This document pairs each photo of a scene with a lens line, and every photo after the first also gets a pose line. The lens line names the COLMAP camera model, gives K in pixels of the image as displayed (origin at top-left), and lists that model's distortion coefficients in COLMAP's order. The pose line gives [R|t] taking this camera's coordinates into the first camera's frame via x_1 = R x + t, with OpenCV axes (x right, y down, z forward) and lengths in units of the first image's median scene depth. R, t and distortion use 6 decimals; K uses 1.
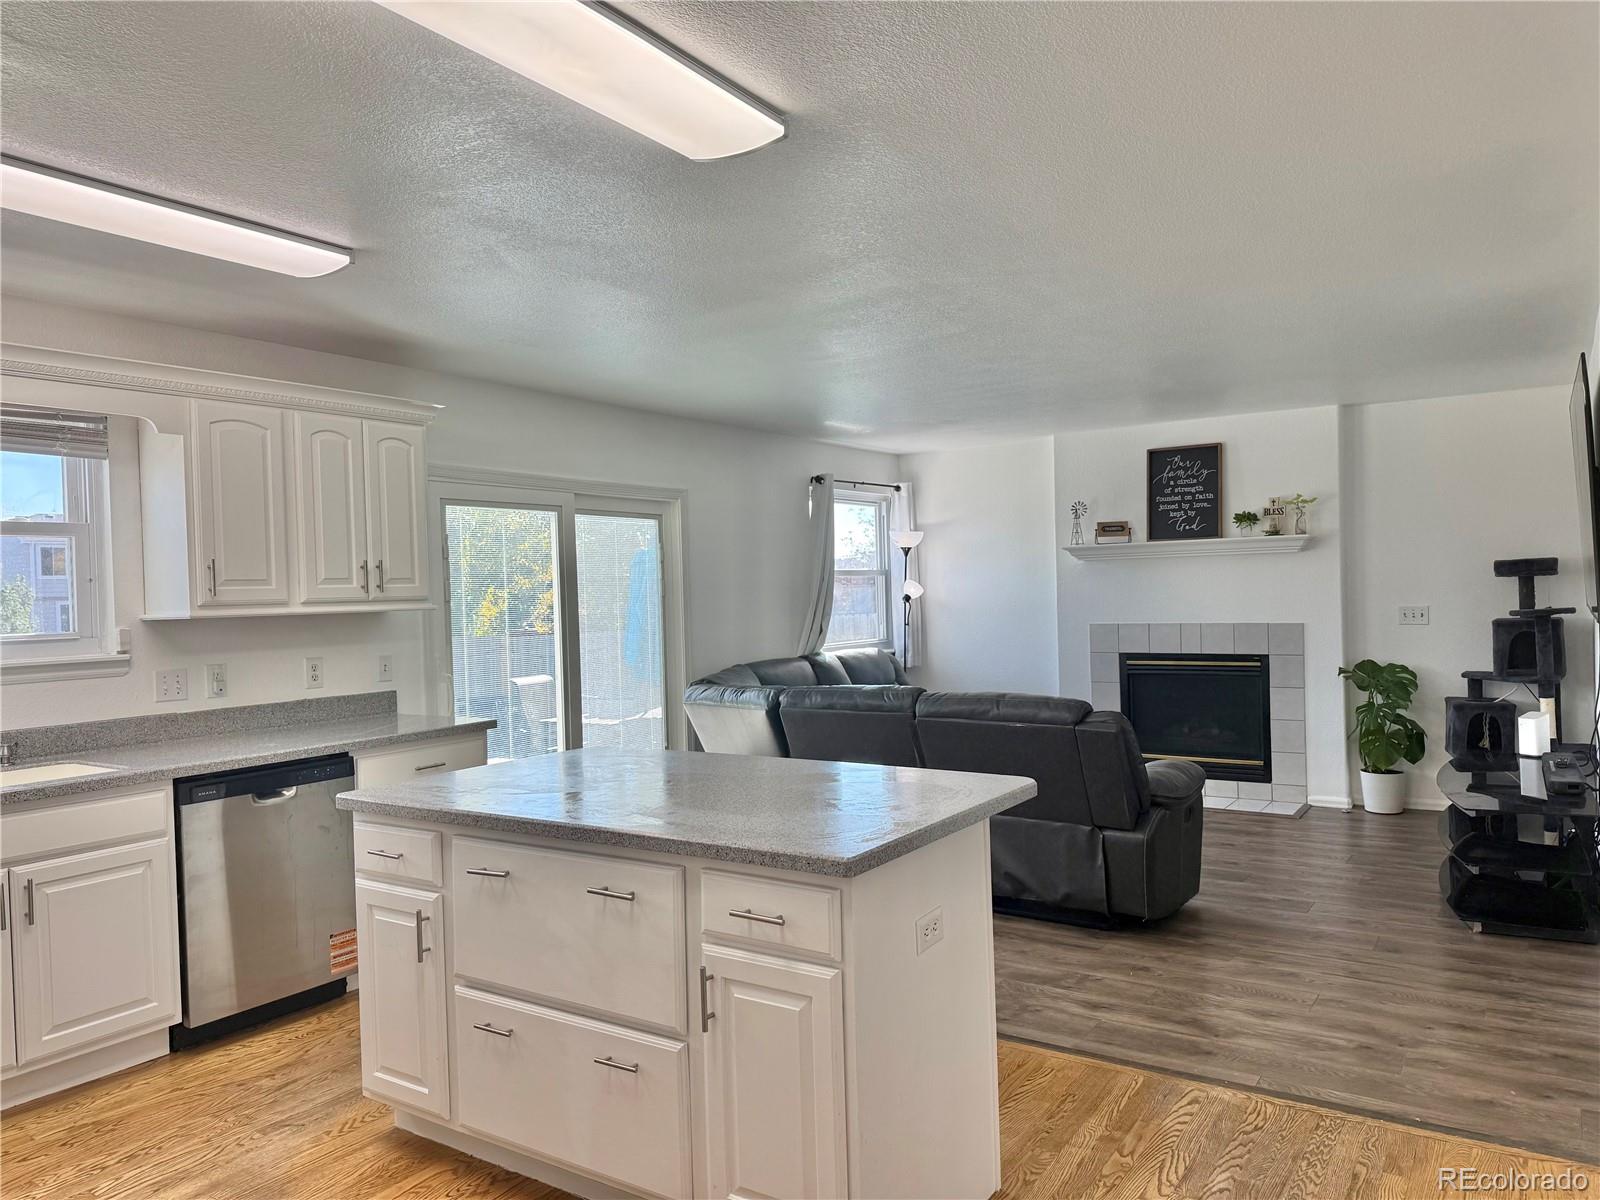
lens RADIAL K [[1122.6, 0, 800.0], [0, 1122.6, 600.0], [0, 0, 1]] dist [-0.000945, -0.137214]
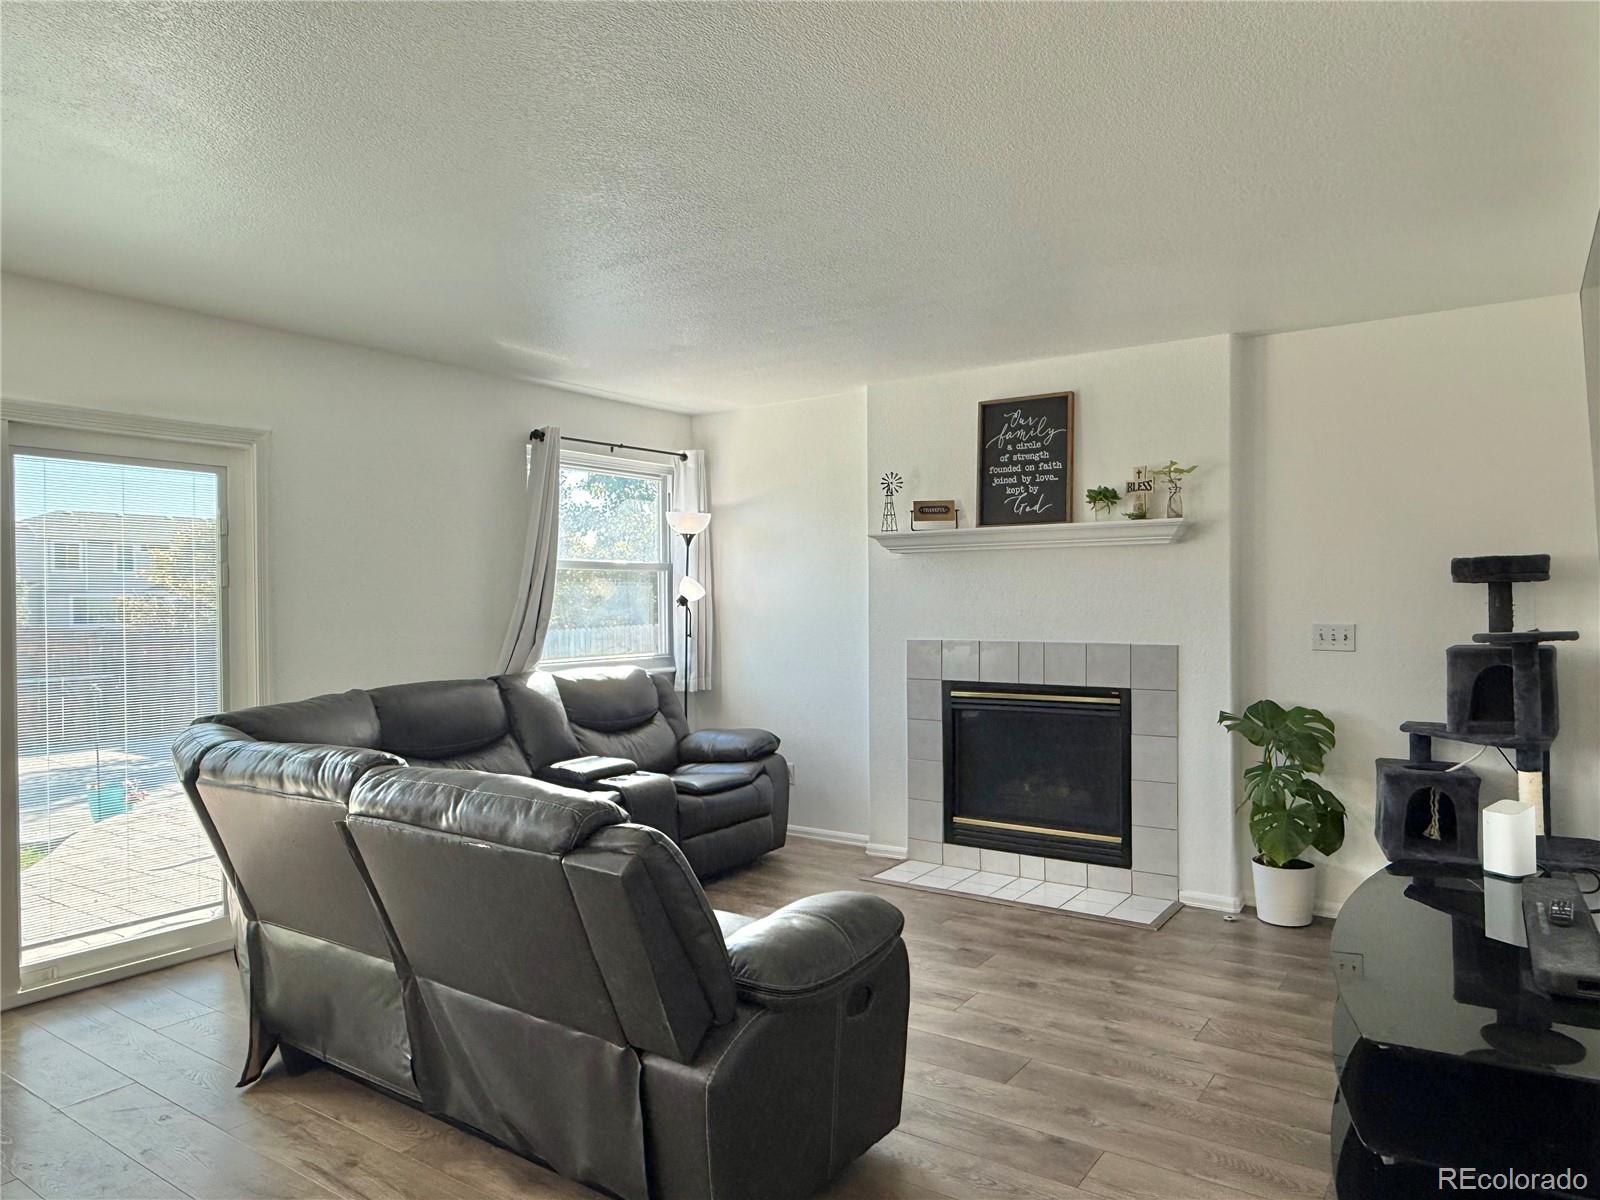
lens RADIAL K [[1147.3, 0, 800.0], [0, 1147.3, 600.0], [0, 0, 1]] dist [-0.000801, -0.110965]
pose [[0.999291, 0.020829, 0.031370, 0.189339], [-0.020644, 0.999768, -0.006215, 0.001496], [-0.031492, 0.005563, 0.999489, 0.284570]]
